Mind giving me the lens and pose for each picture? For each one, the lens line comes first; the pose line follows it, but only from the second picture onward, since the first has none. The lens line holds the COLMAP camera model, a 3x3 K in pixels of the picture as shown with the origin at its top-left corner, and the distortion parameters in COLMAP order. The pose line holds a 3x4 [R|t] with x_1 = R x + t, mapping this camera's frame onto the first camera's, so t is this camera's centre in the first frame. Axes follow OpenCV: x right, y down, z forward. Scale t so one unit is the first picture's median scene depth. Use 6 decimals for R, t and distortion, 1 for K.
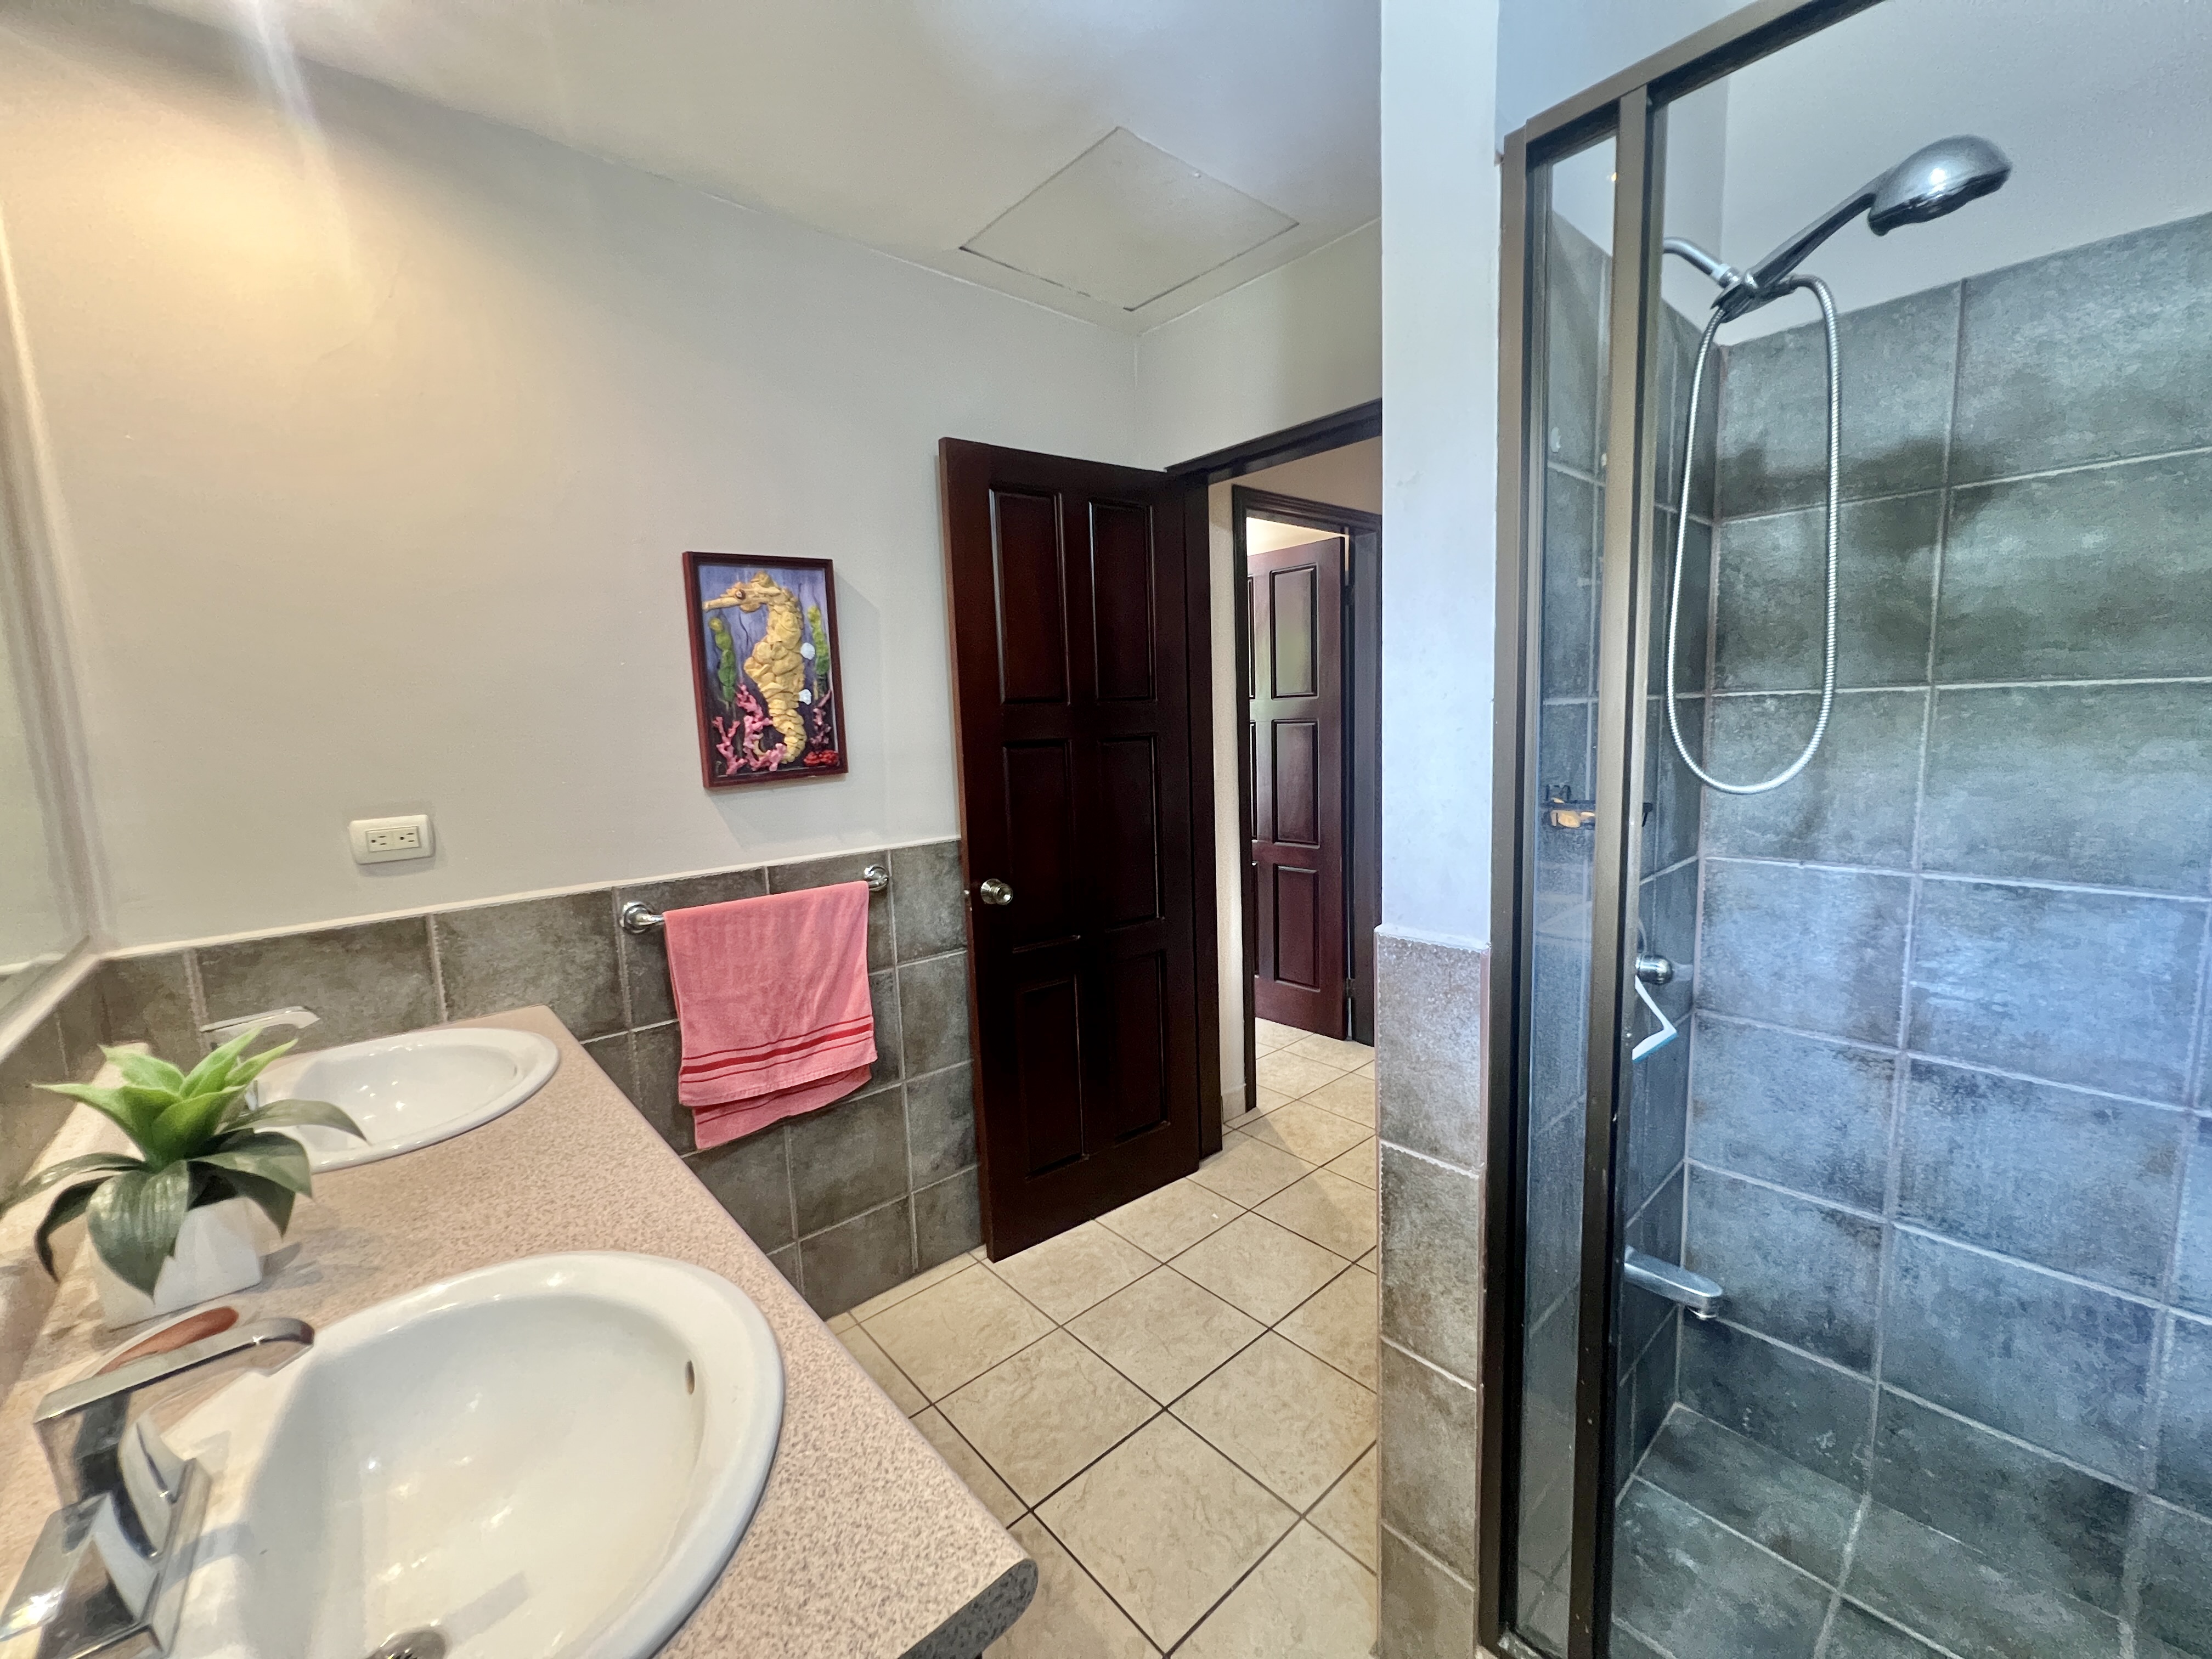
lens RADIAL K [[888.7, 0, 1108.2], [0, 888.7, 825.9], [0, 0, 1]] dist [0.000622, 0.000411]
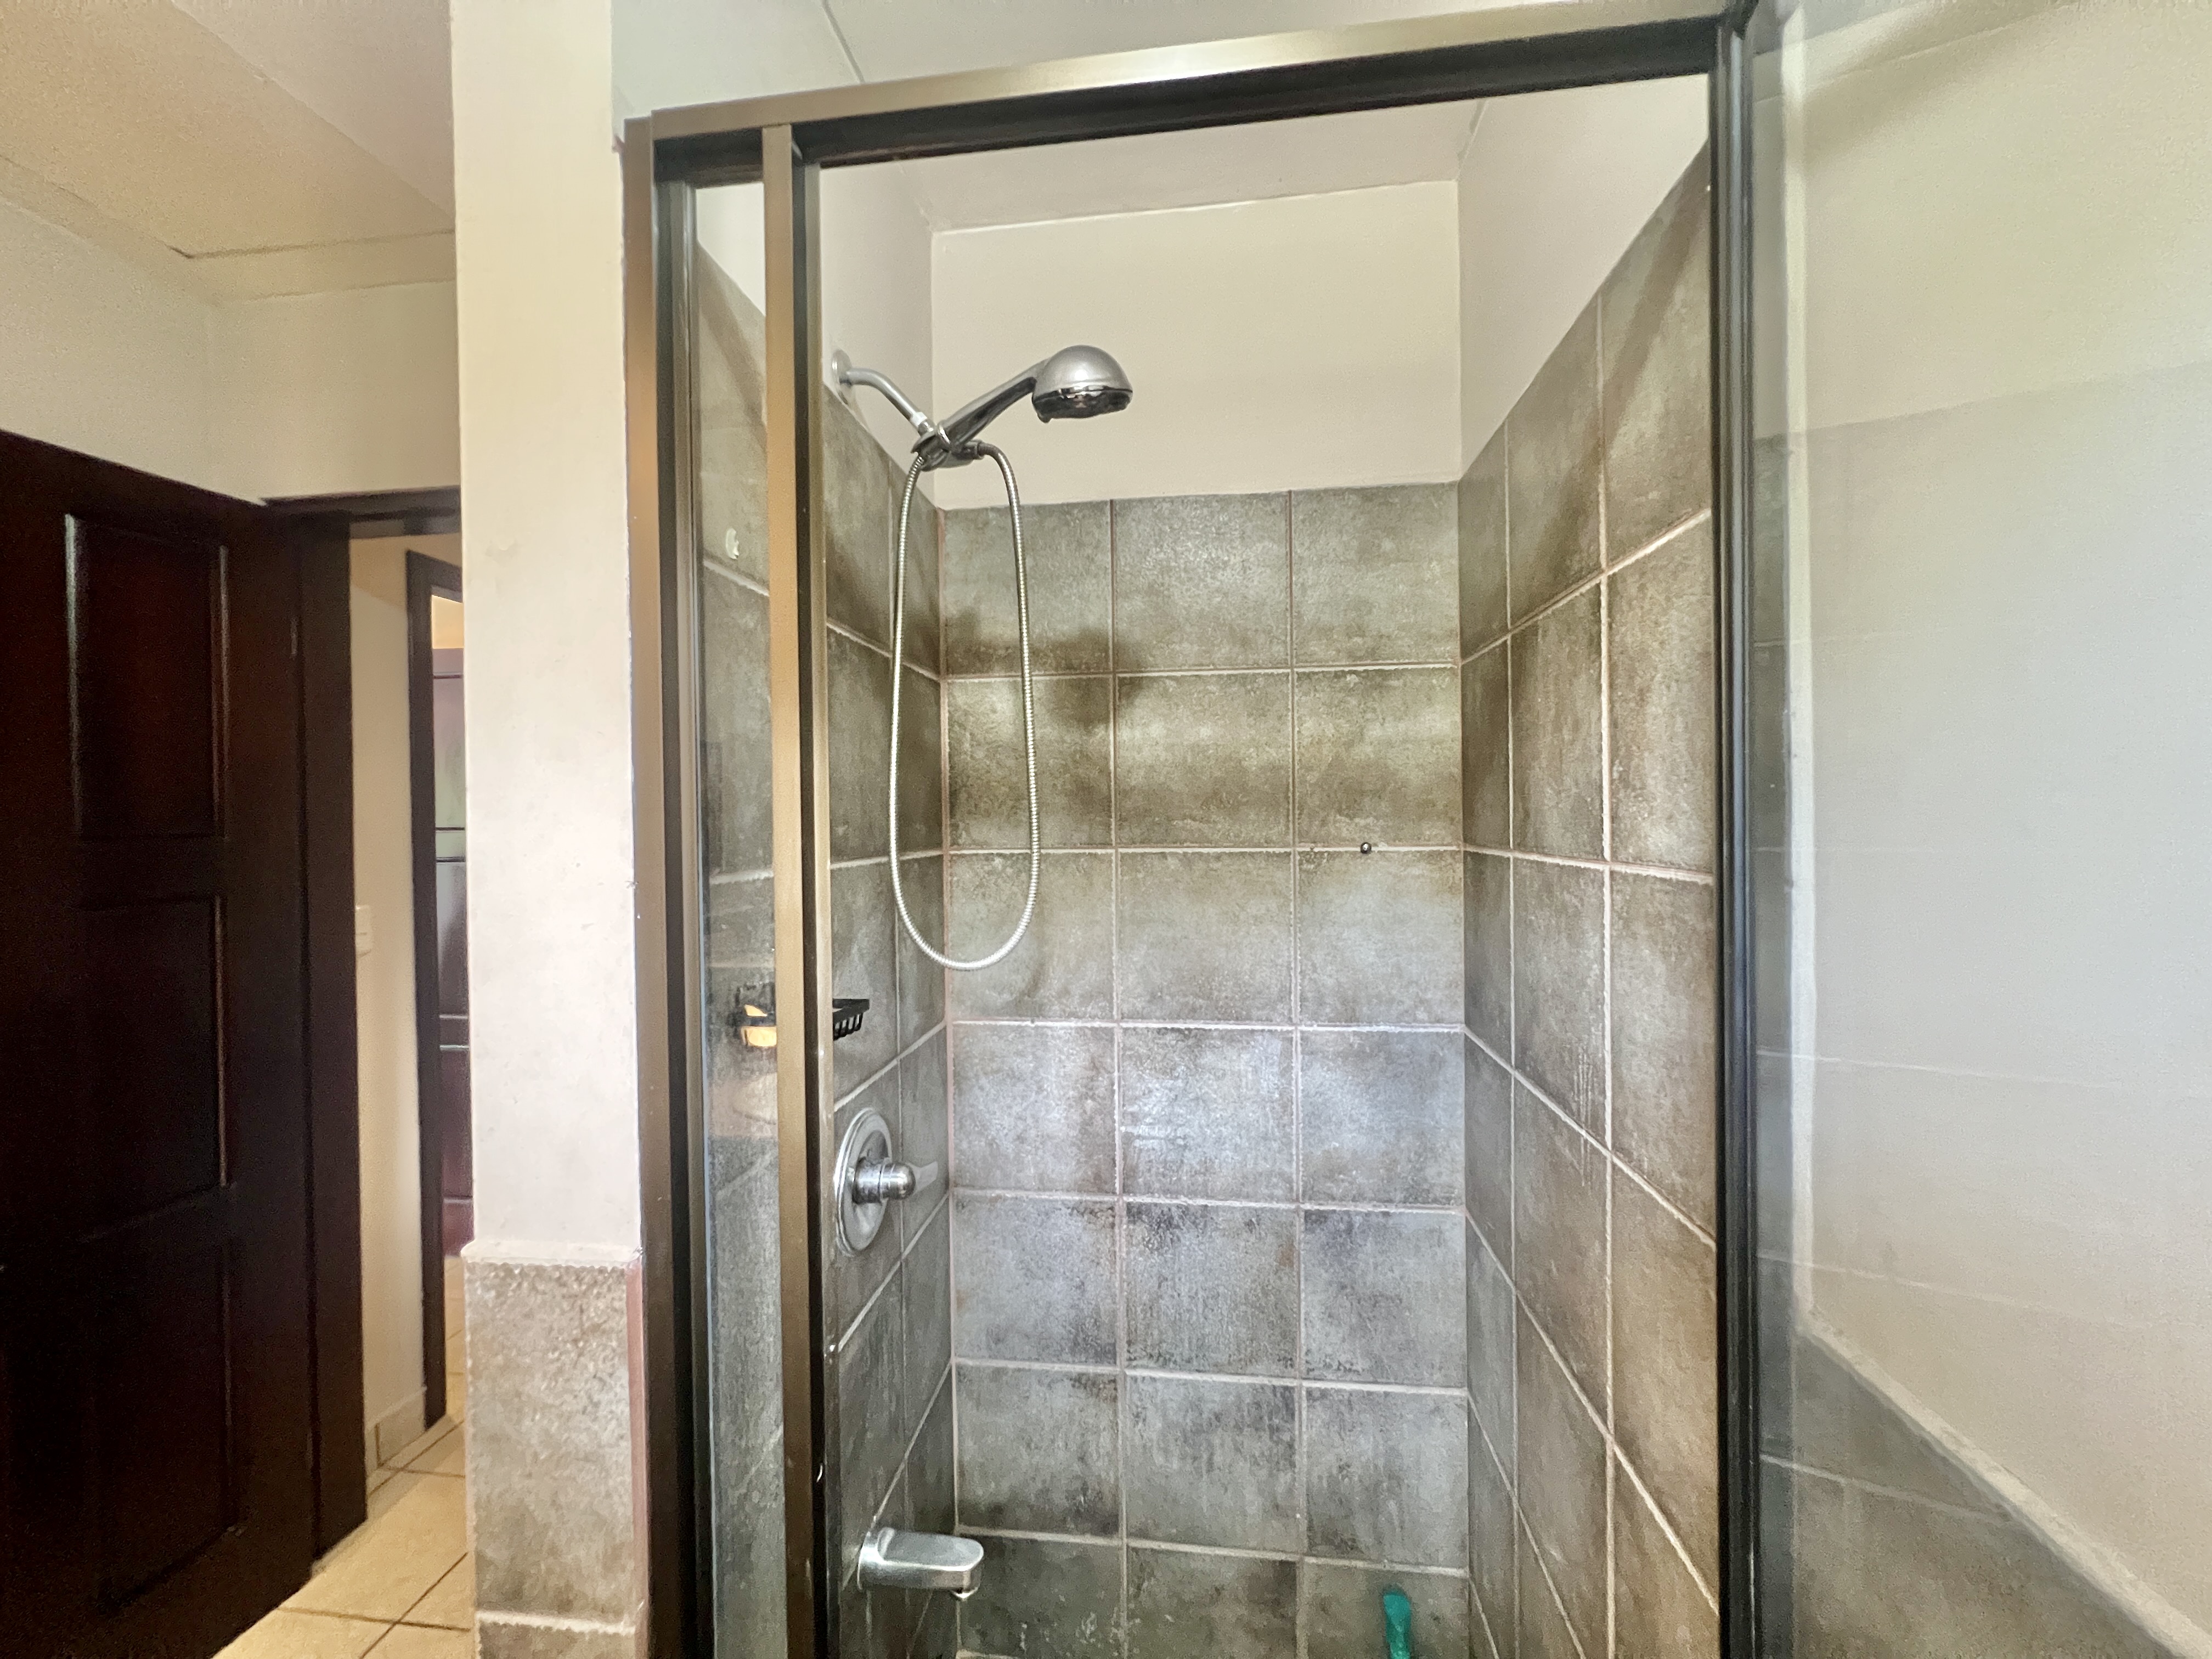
lens RADIAL K [[888.7, 0, 1107.2], [0, 888.7, 824.2], [0, 0, 1]] dist [0.000622, 0.000411]
pose [[0.749465, 0.024130, 0.661604, 0.197771], [0.068306, 0.991184, -0.113527, -0.065545], [-0.658511, 0.130277, 0.741209, 0.196152]]
